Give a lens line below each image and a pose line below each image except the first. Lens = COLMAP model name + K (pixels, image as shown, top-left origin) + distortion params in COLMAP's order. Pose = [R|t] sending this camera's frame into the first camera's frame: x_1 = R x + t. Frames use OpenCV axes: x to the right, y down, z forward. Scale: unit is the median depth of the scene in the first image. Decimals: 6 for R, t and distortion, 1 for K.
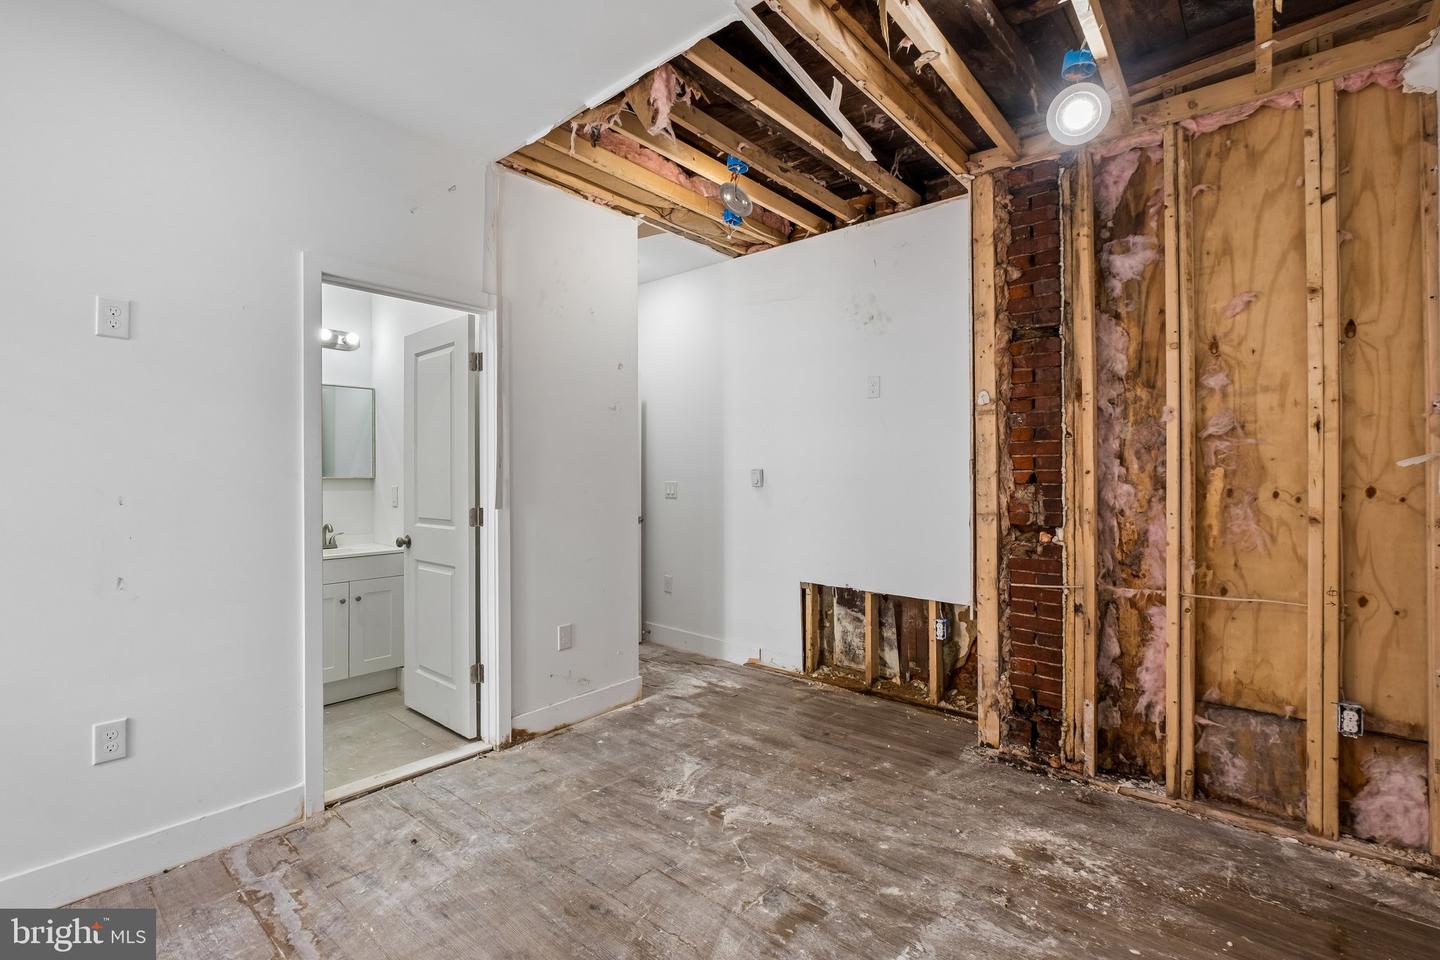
lens RADIAL K [[638.3, 0, 710.0], [0, 638.3, 481.7], [0, 0, 1]] dist [-0.003094, -0.000606]
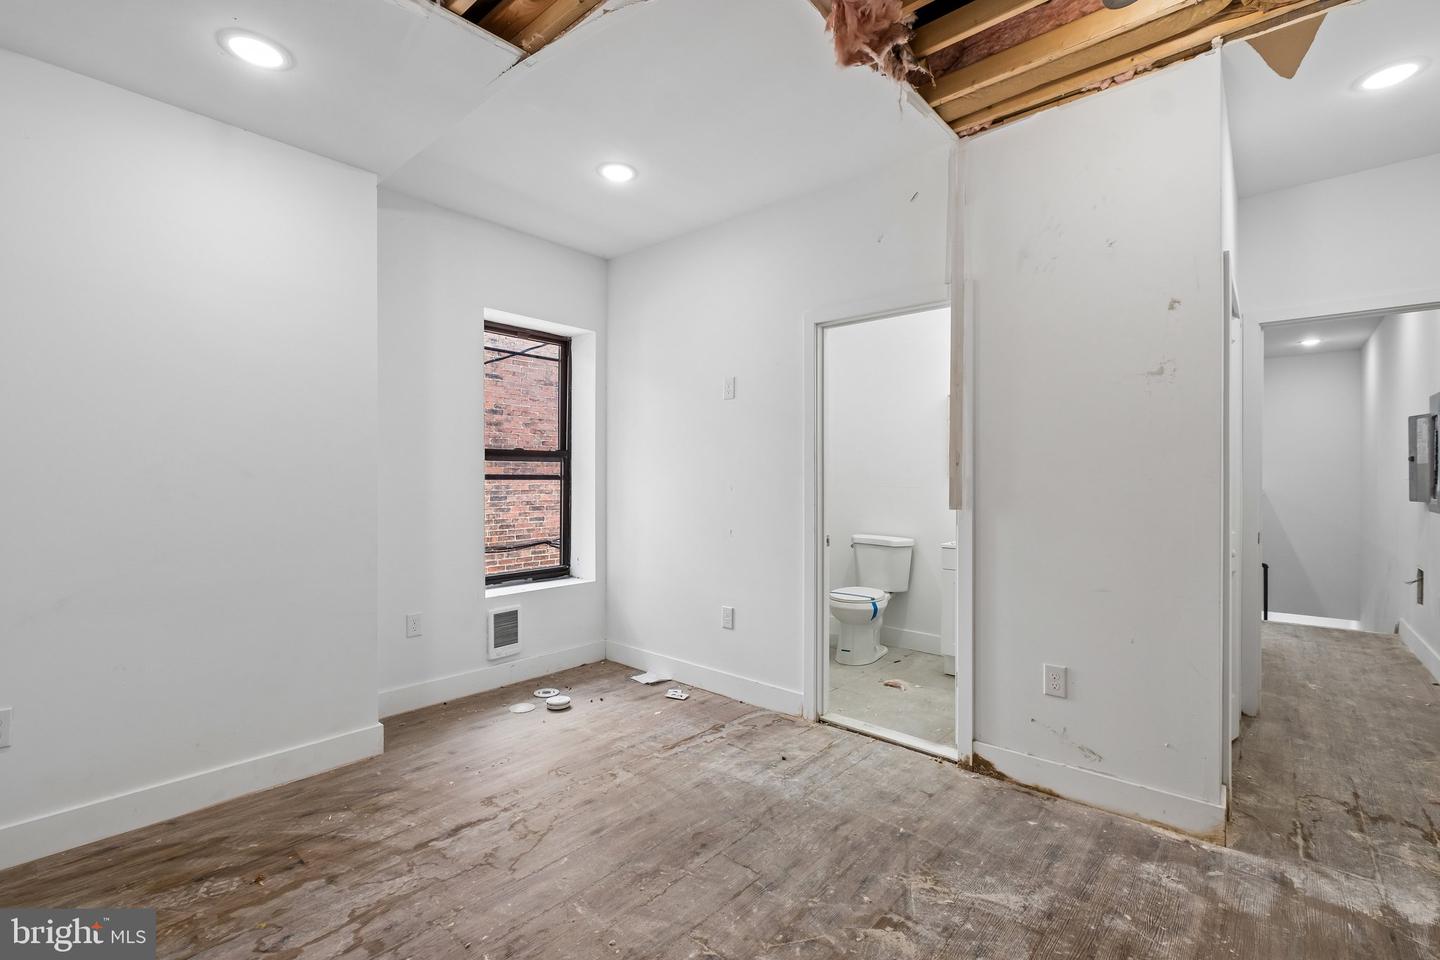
lens RADIAL K [[638.3, 0, 710.0], [0, 638.3, 481.7], [0, 0, 1]] dist [-0.003094, -0.000606]
pose [[-0.014176, 0.002020, -0.999897, 0.600796], [-0.014320, 0.999895, 0.002223, 0.008082], [0.999797, 0.014350, -0.014146, 0.638737]]
